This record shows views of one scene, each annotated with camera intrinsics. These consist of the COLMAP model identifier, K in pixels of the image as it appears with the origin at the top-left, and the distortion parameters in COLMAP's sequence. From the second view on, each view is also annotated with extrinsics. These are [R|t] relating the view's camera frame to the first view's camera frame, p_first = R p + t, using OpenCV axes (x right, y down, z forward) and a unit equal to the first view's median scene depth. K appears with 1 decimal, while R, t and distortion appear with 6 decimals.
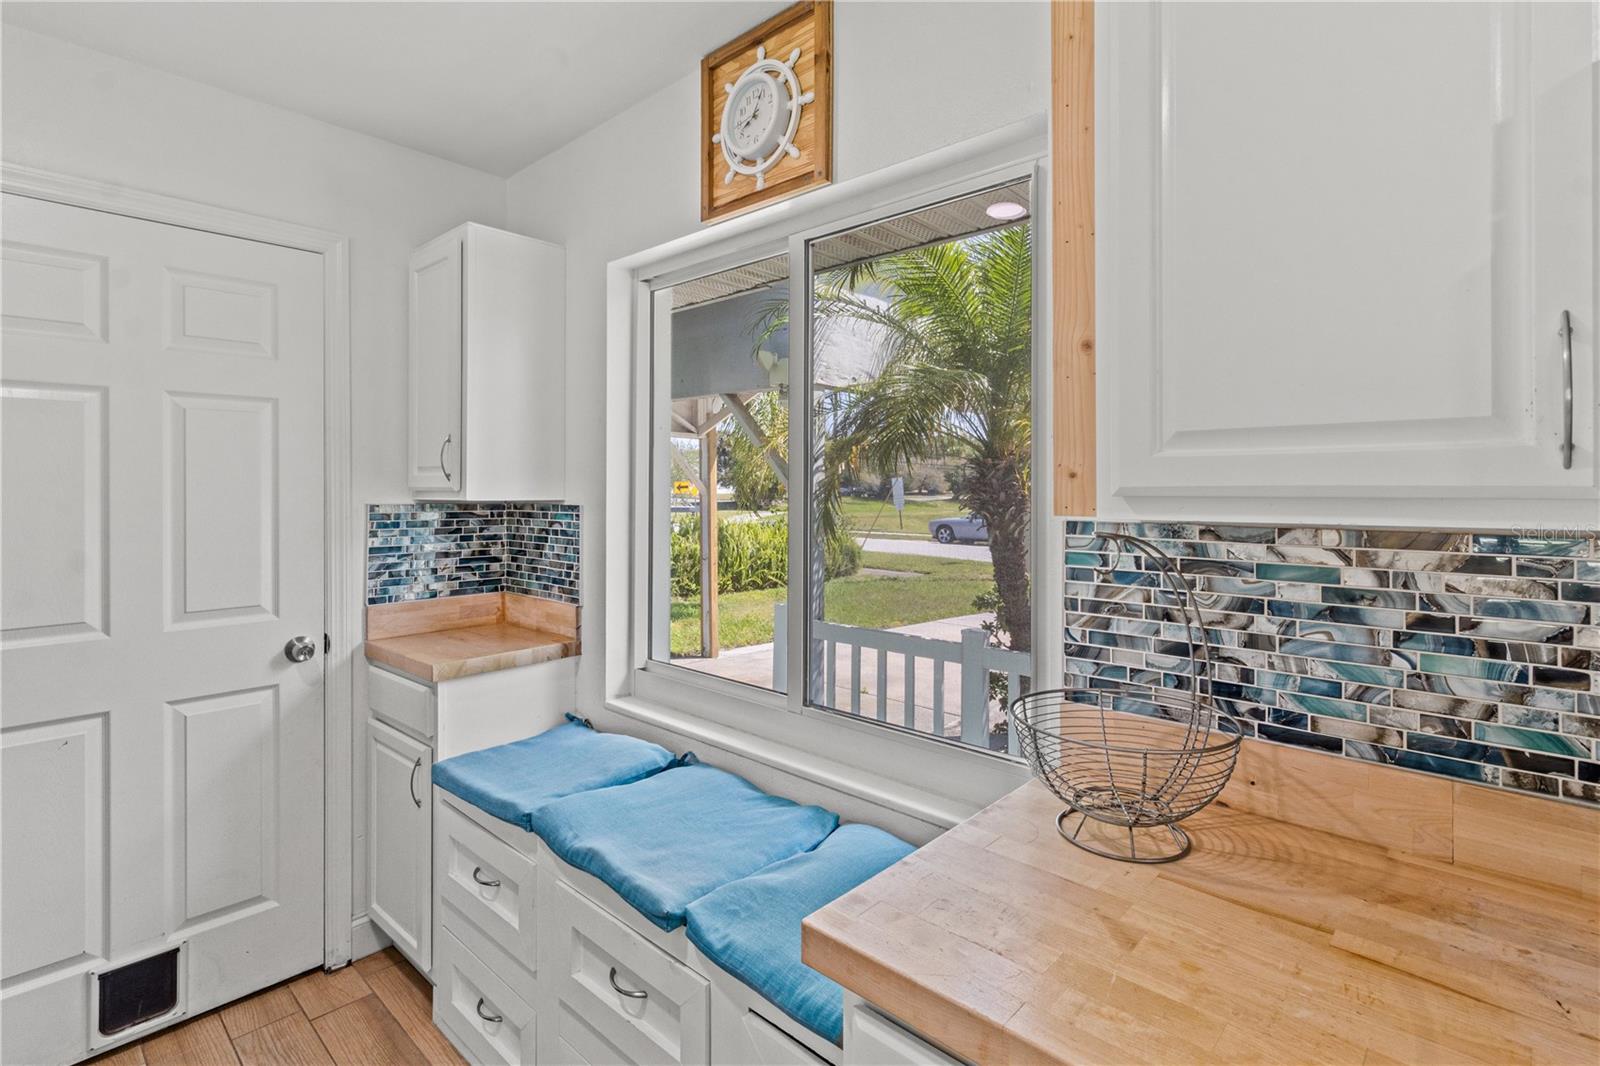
lens RADIAL K [[764.1, 0, 795.8], [0, 764.1, 484.1], [0, 0, 1]] dist [-0.000610, -0.000219]
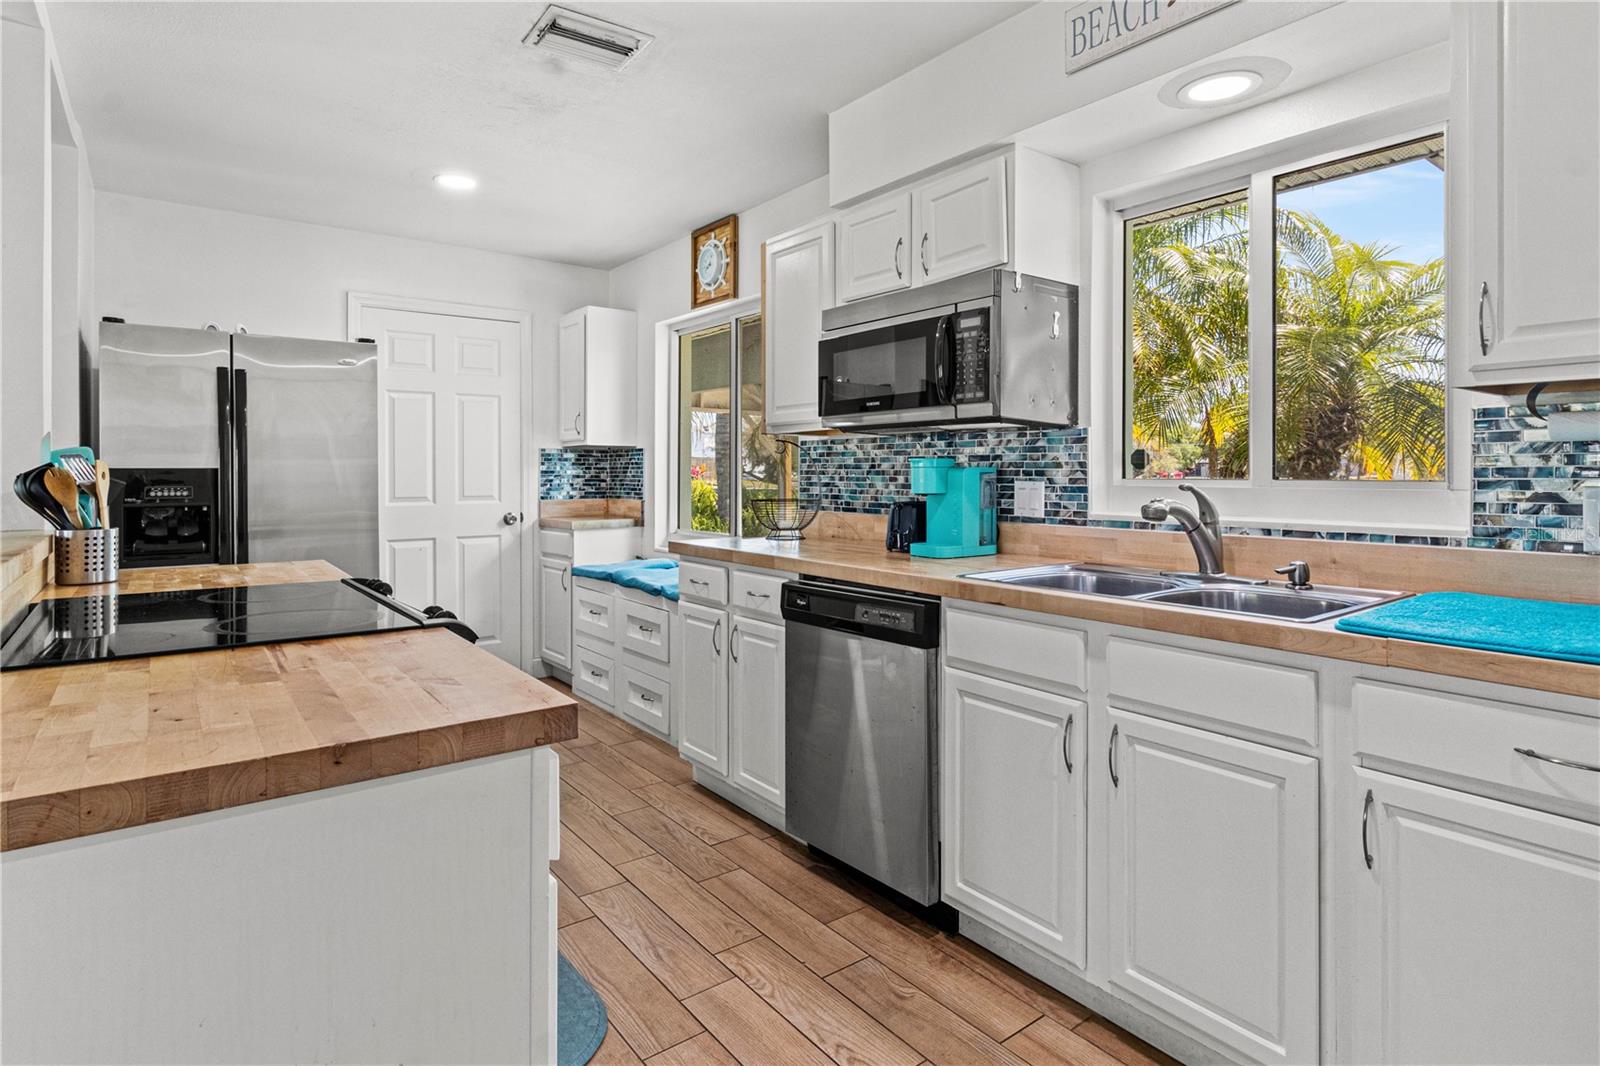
lens RADIAL K [[849.2, 0, 800.3], [0, 849.2, 471.1], [0, 0, 1]] dist [-0.000349, 0.000060]
pose [[0.985340, -0.000314, -0.170602, 0.649556], [0.000983, 0.999992, 0.003839, 0.107187], [0.170600, -0.003951, 0.985332, -1.430220]]
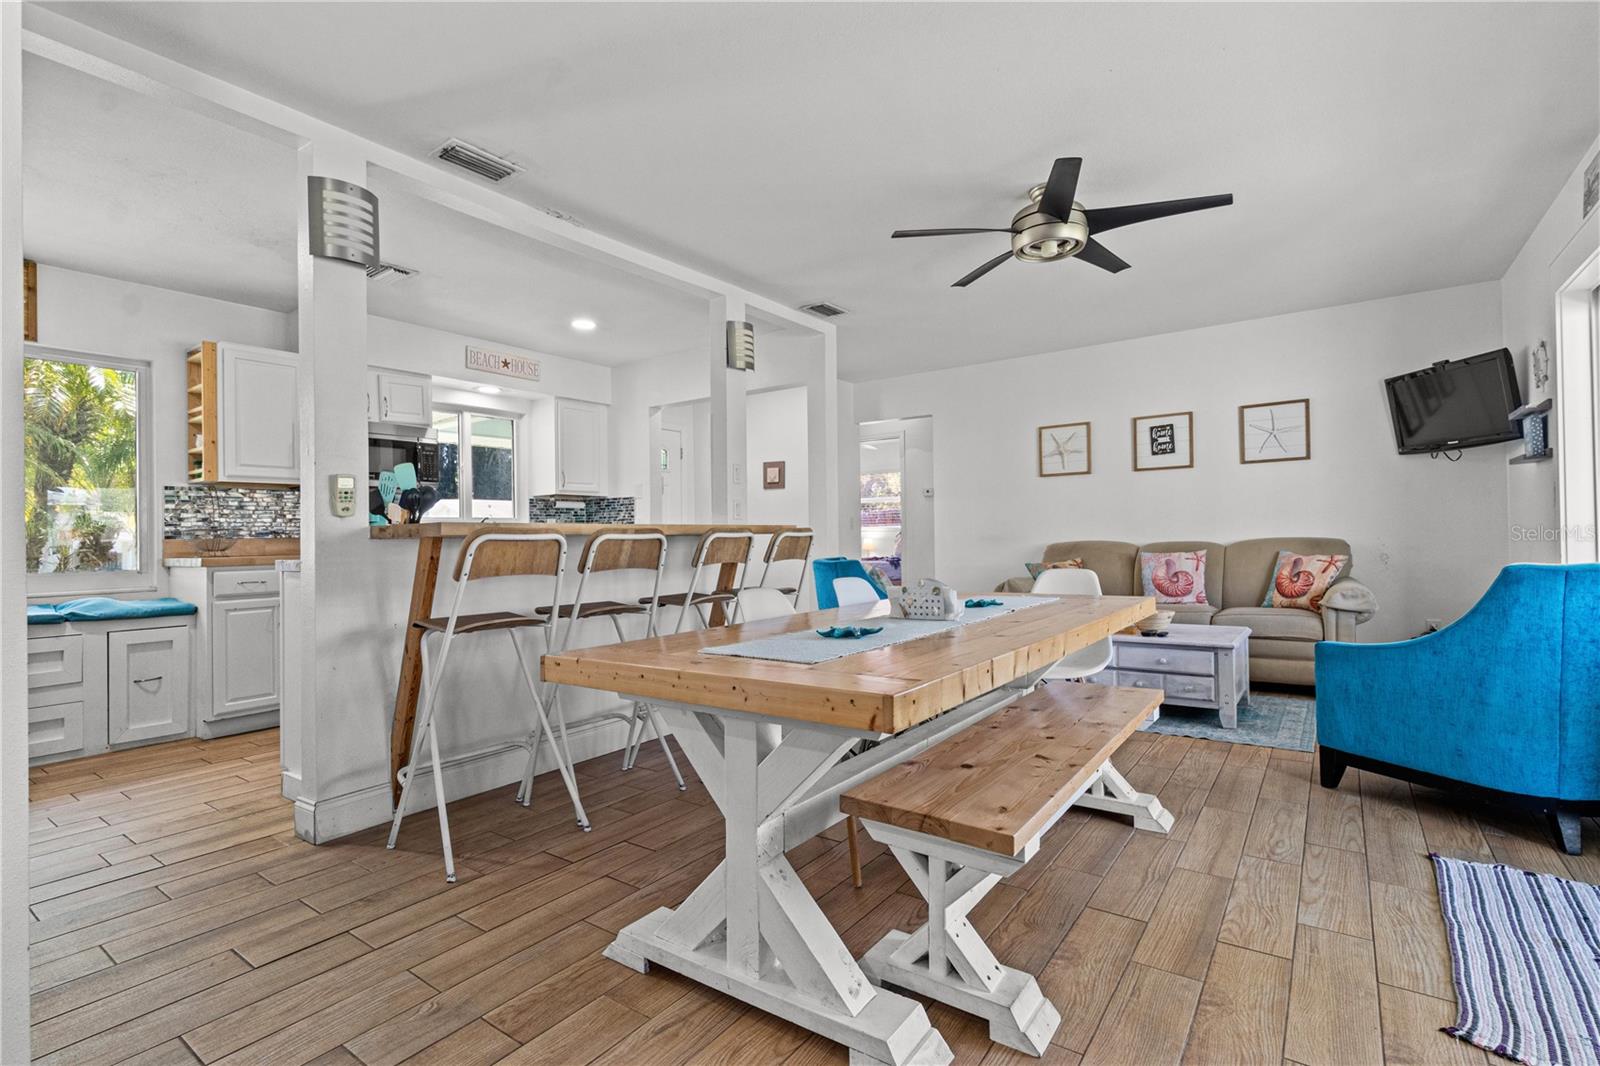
lens RADIAL K [[751.2, 0, 774.3], [0, 751.2, 529.2], [0, 0, 1]] dist [0.000286, 0.000140]
pose [[-0.110893, 0.012807, 0.993750, -2.477229], [0.015509, 0.999818, -0.011154, 0.243095], [-0.993711, 0.014175, -0.111071, -0.998166]]
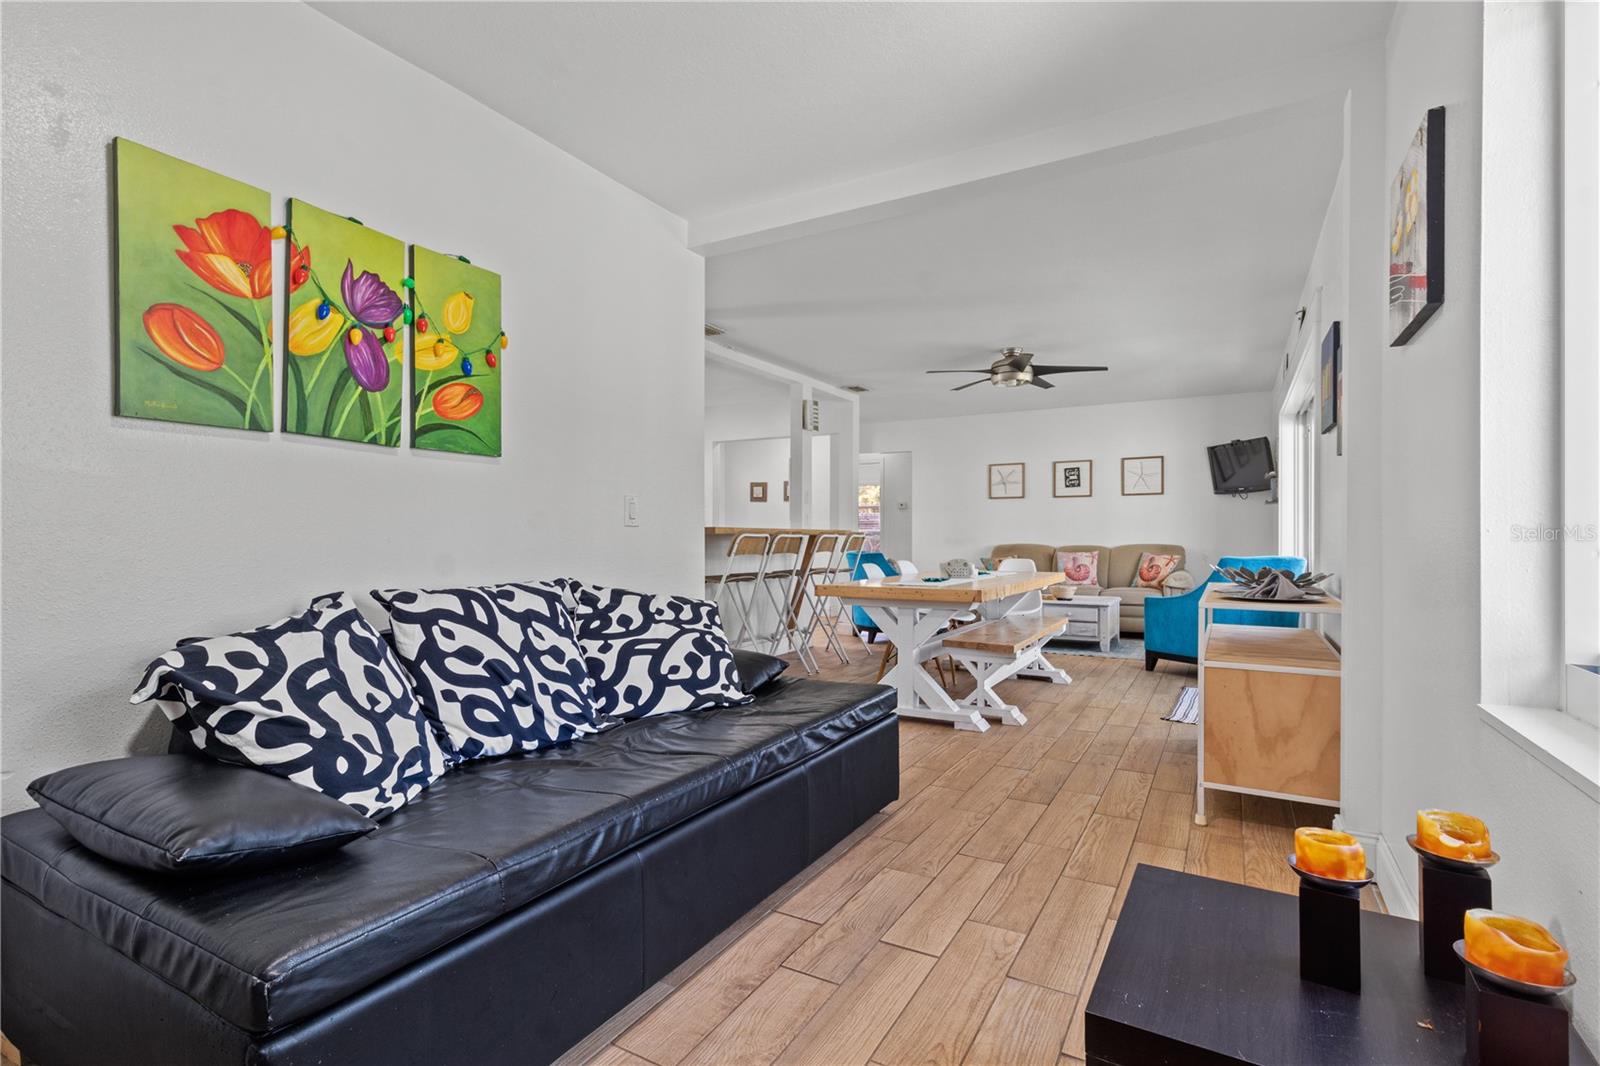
lens RADIAL K [[725.2, 0, 738.0], [0, 725.2, 527.9], [0, 0, 1]] dist [-0.001158, -0.000153]
pose [[-0.152879, 0.010185, 0.988192, -3.654111], [-0.004330, 0.999930, -0.010976, 0.235854], [-0.988235, -0.005957, -0.152825, -0.235261]]
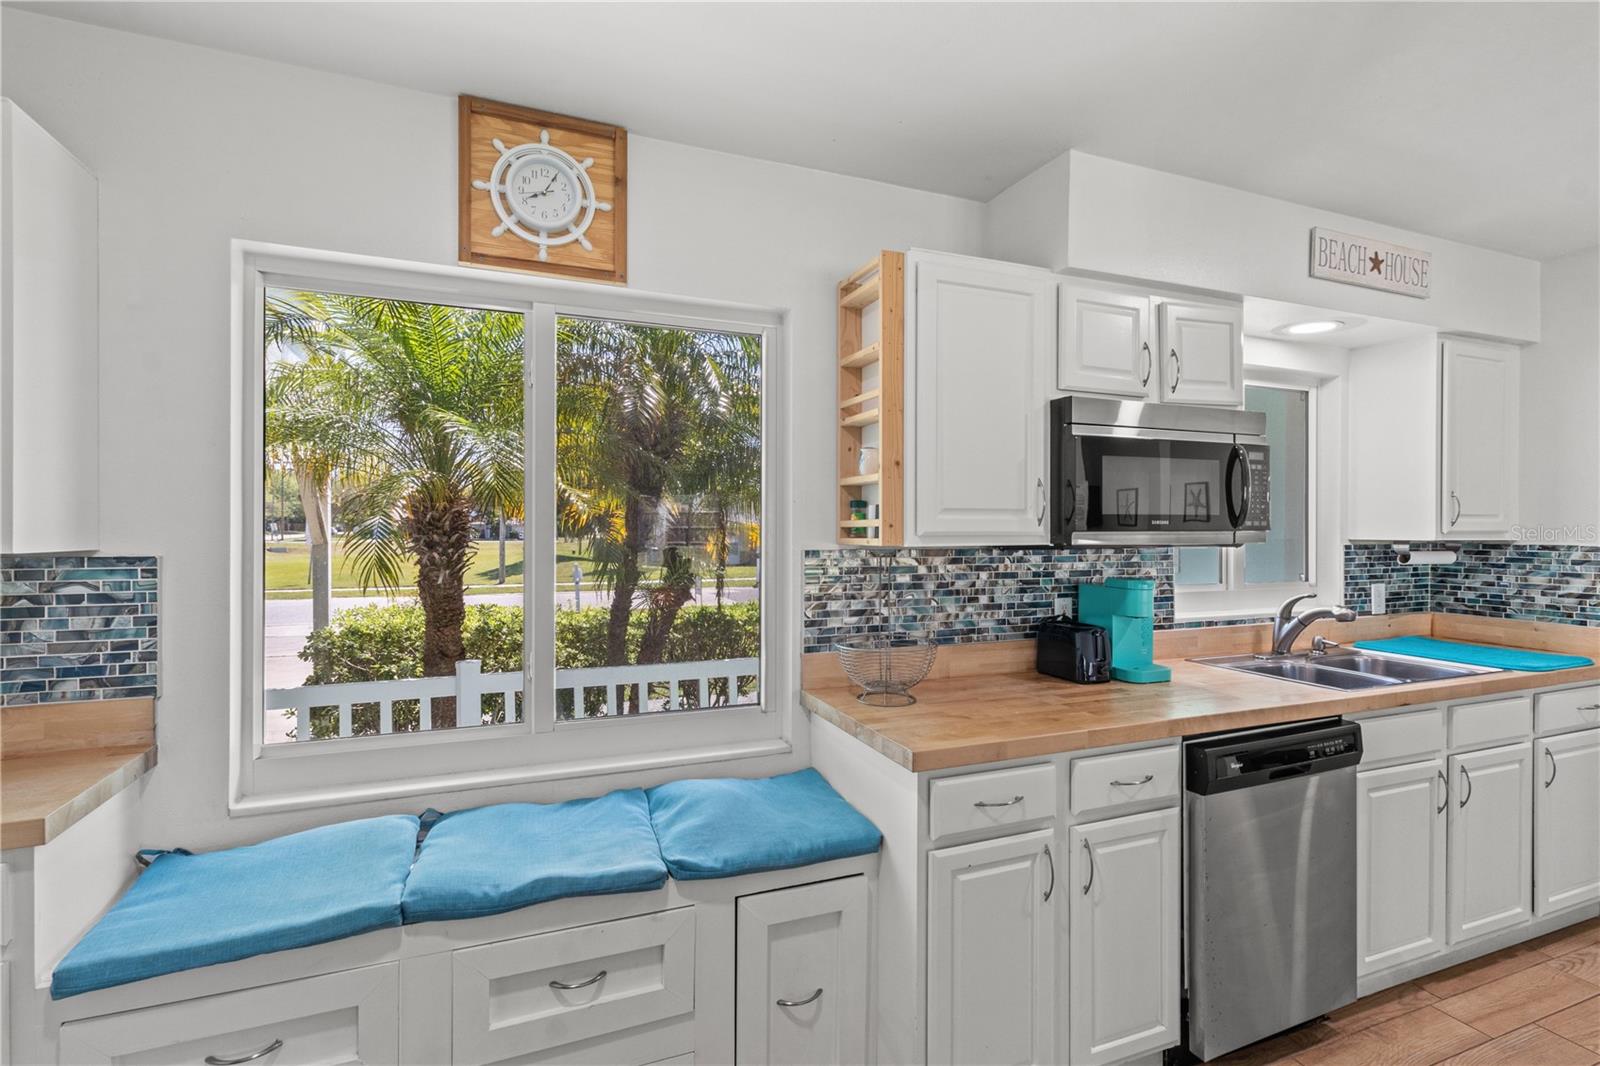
lens RADIAL K [[746.9, 0, 800.0], [0, 746.9, 533.0], [0, 0, 1]] dist [0.000981, 0.000119]
pose [[0.422756, -0.003474, 0.906237, -0.914880], [-0.004840, 0.999970, 0.006091, -0.001734], [-0.906231, -0.006961, 0.422726, 0.220940]]
